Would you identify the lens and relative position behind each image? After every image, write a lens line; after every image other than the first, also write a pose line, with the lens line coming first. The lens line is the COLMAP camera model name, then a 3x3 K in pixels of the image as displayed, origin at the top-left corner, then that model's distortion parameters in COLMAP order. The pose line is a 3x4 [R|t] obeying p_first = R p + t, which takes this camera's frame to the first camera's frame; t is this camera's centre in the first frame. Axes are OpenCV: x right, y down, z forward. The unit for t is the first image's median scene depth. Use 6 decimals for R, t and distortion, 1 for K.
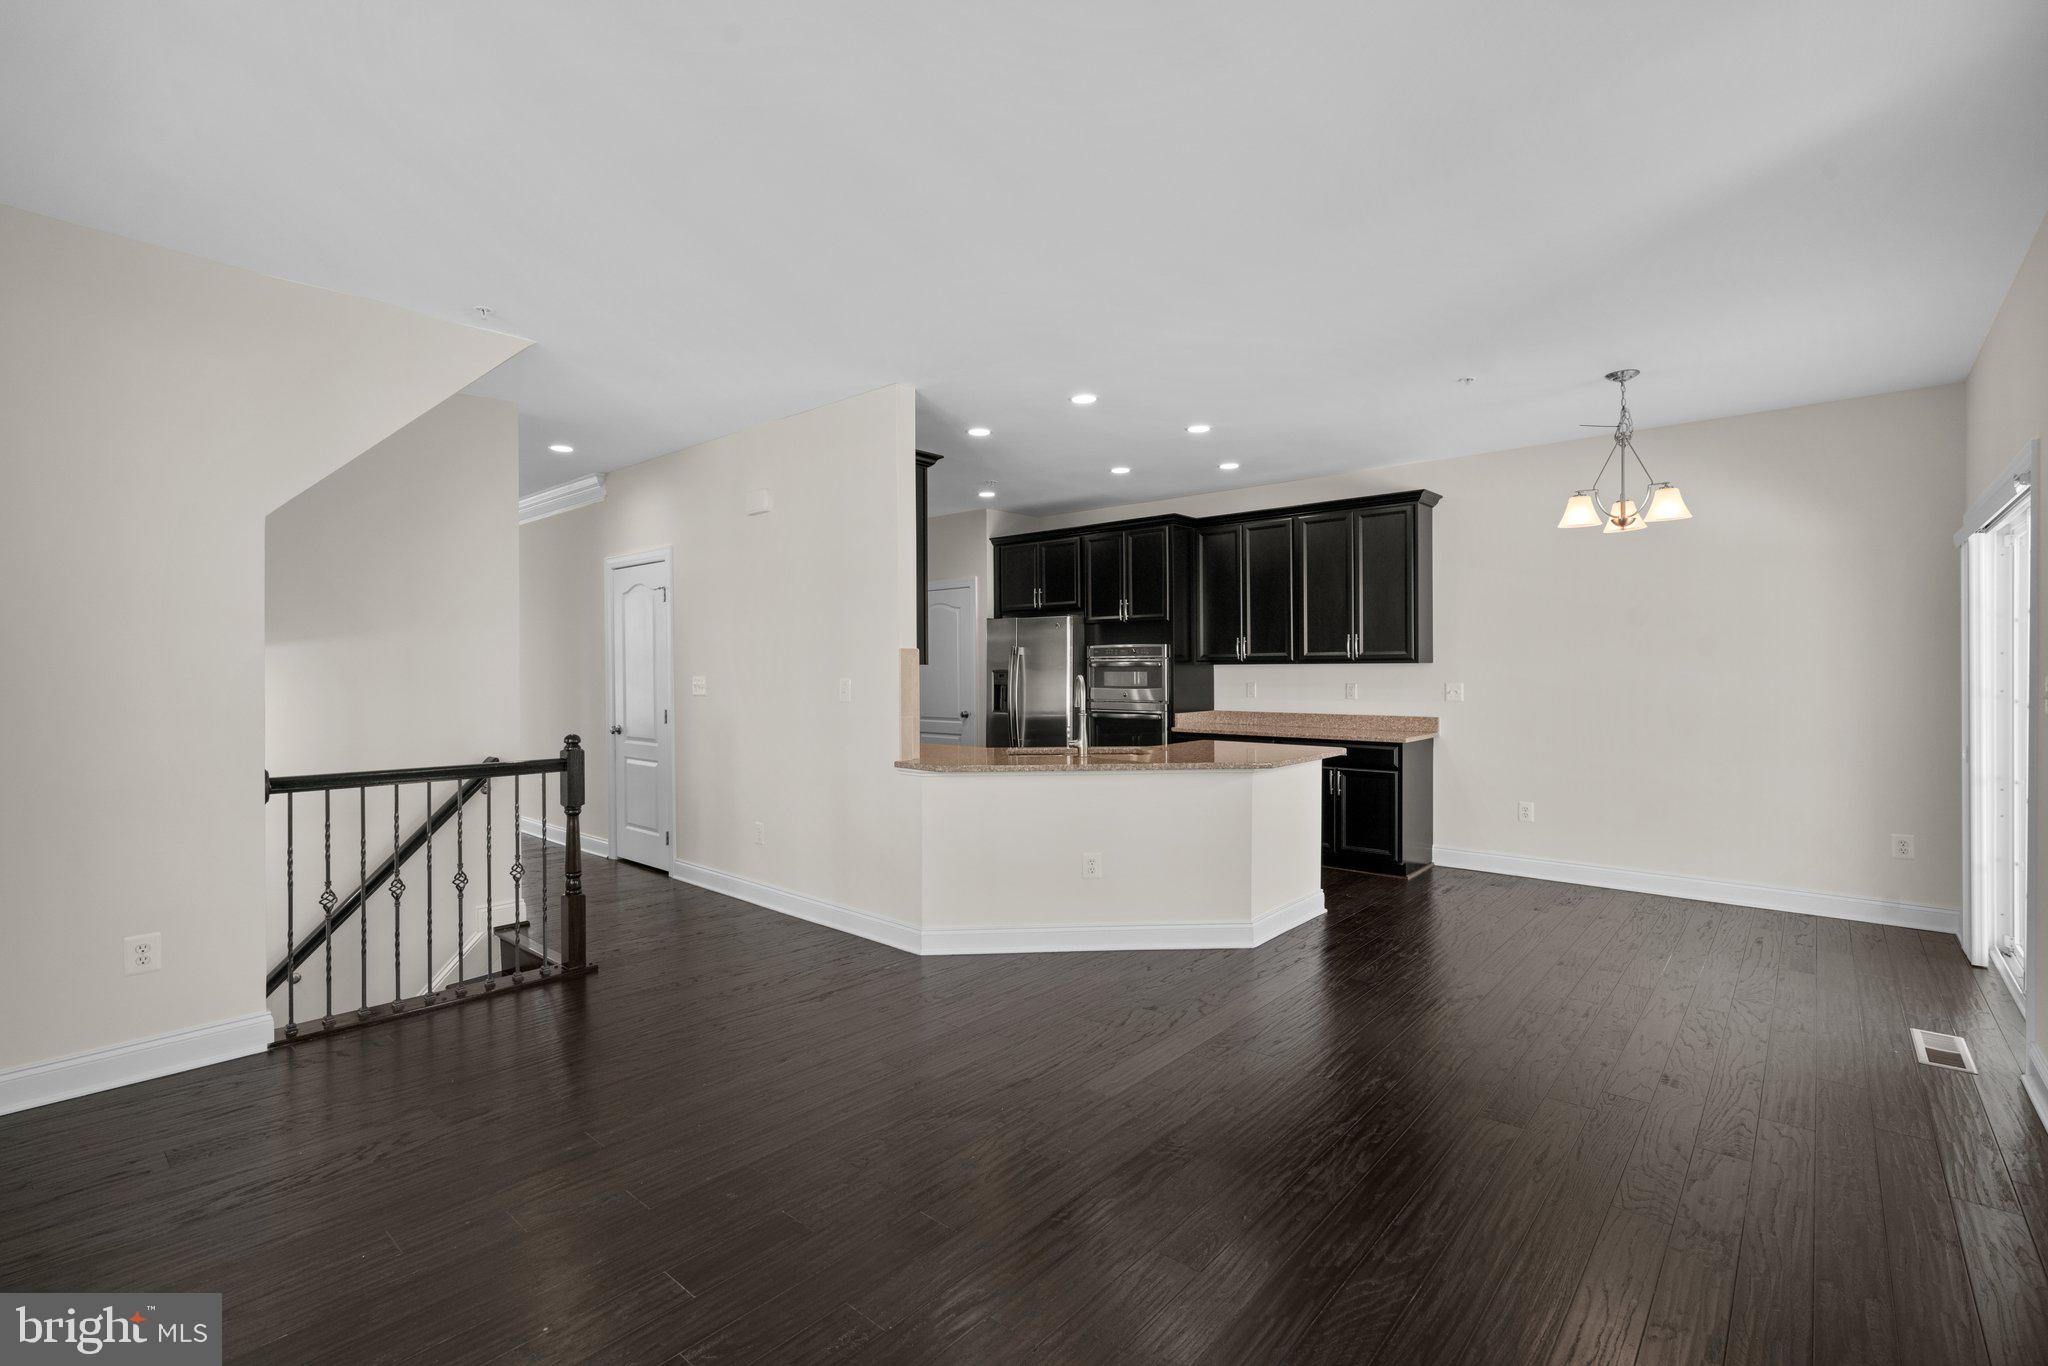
lens RADIAL K [[924.2, 0, 1016.8], [0, 924.2, 681.3], [0, 0, 1]] dist [-0.006953, 0.002584]
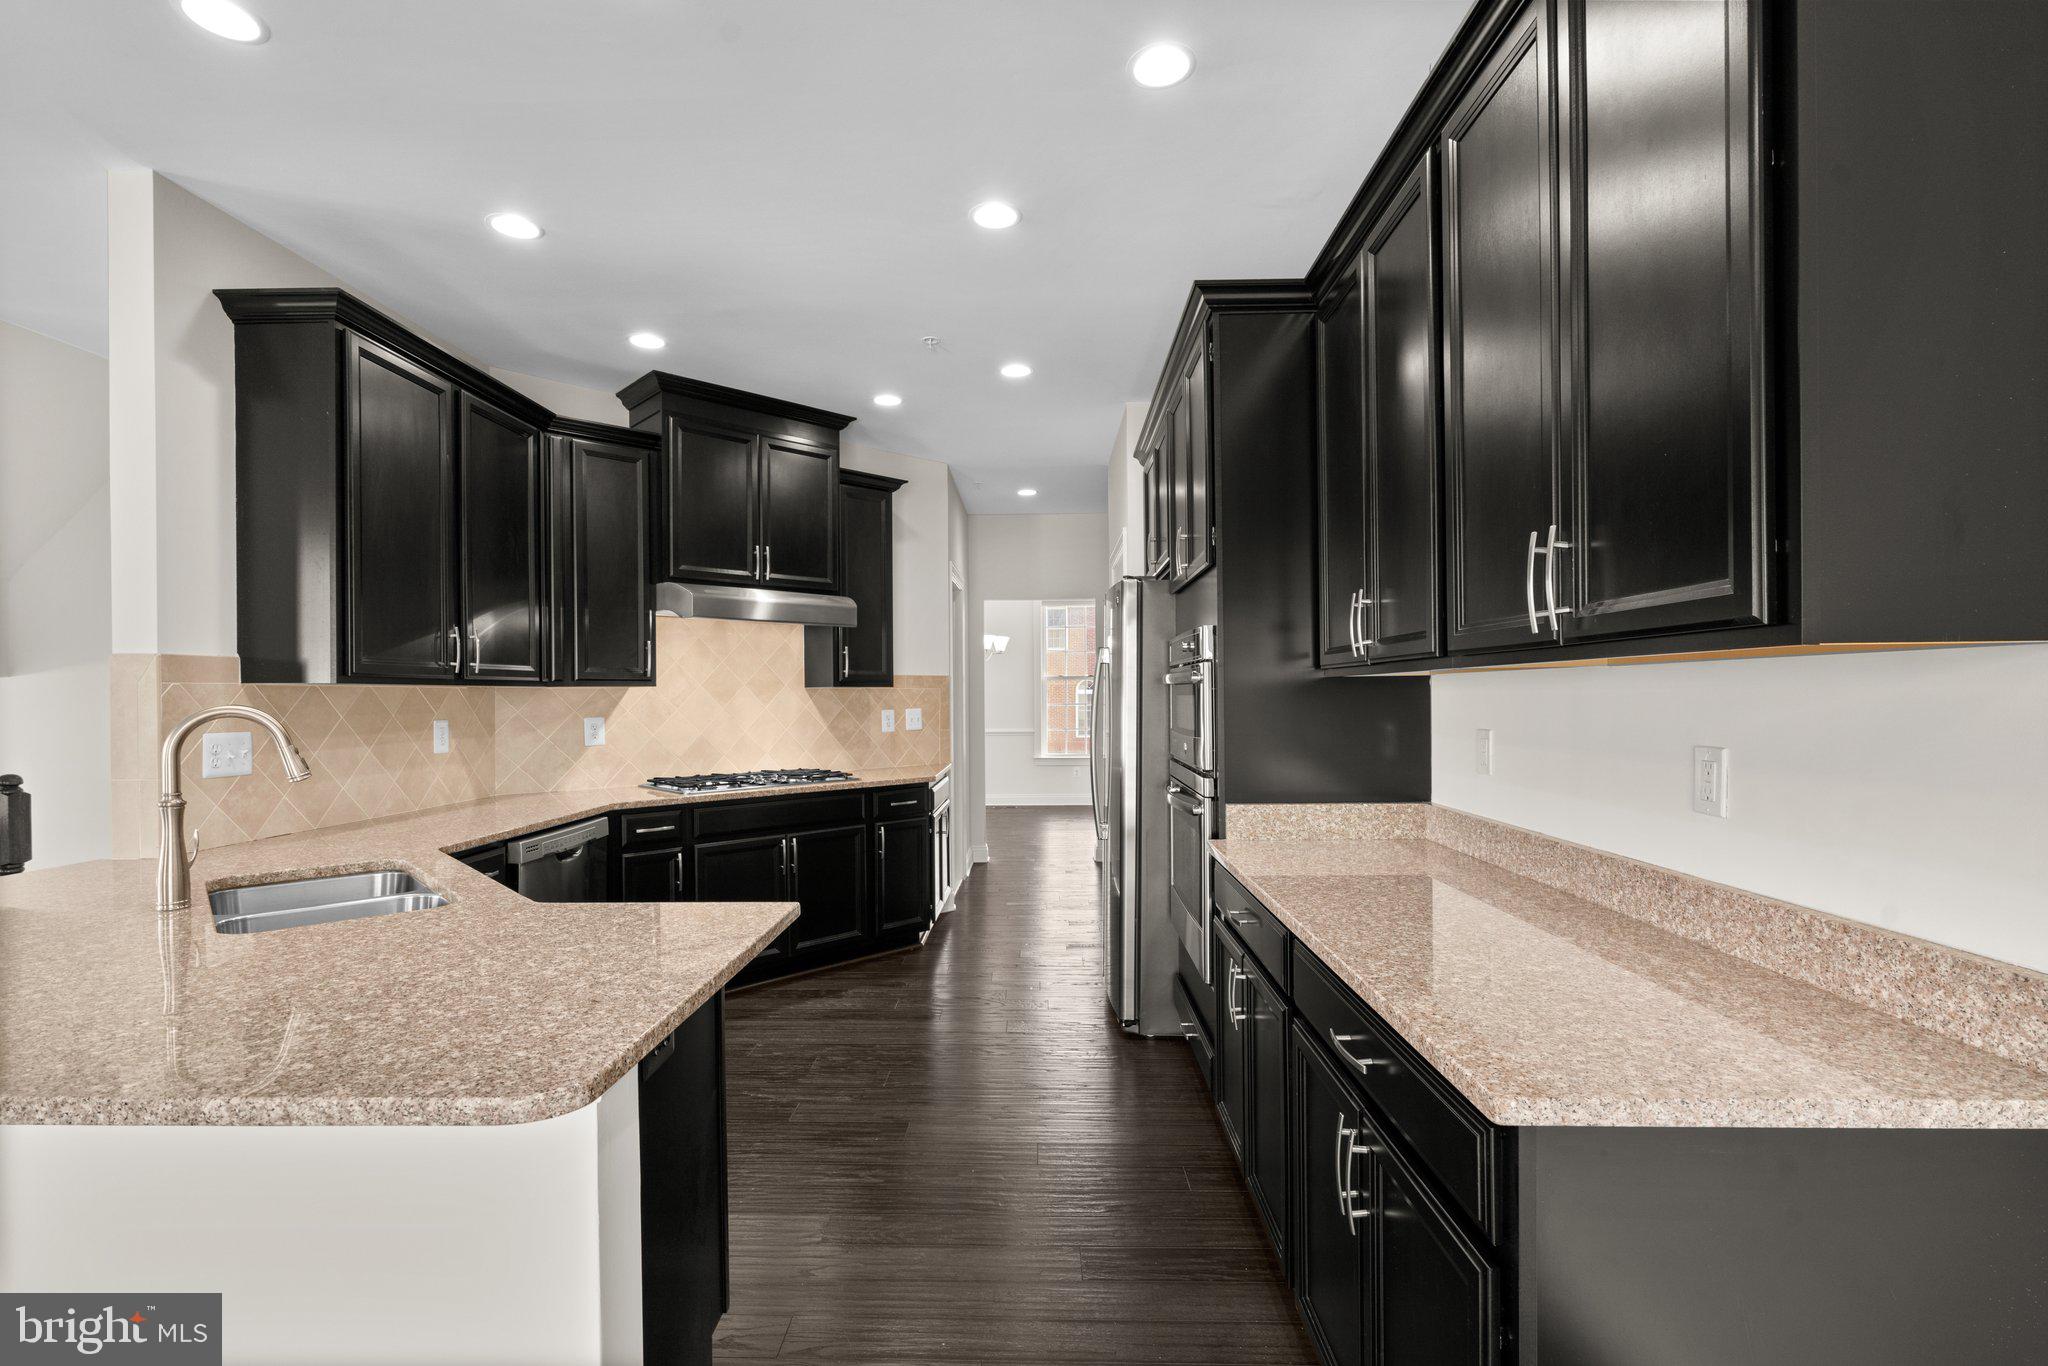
lens RADIAL K [[924.2, 0, 1013.8], [0, 924.2, 697.5], [0, 0, 1]] dist [-0.006953, 0.002584]
pose [[0.635588, 0.000839, -0.772028, 0.449399], [-0.004848, 0.999984, -0.002904, -0.008574], [0.772013, 0.005589, 0.635582, 0.752429]]
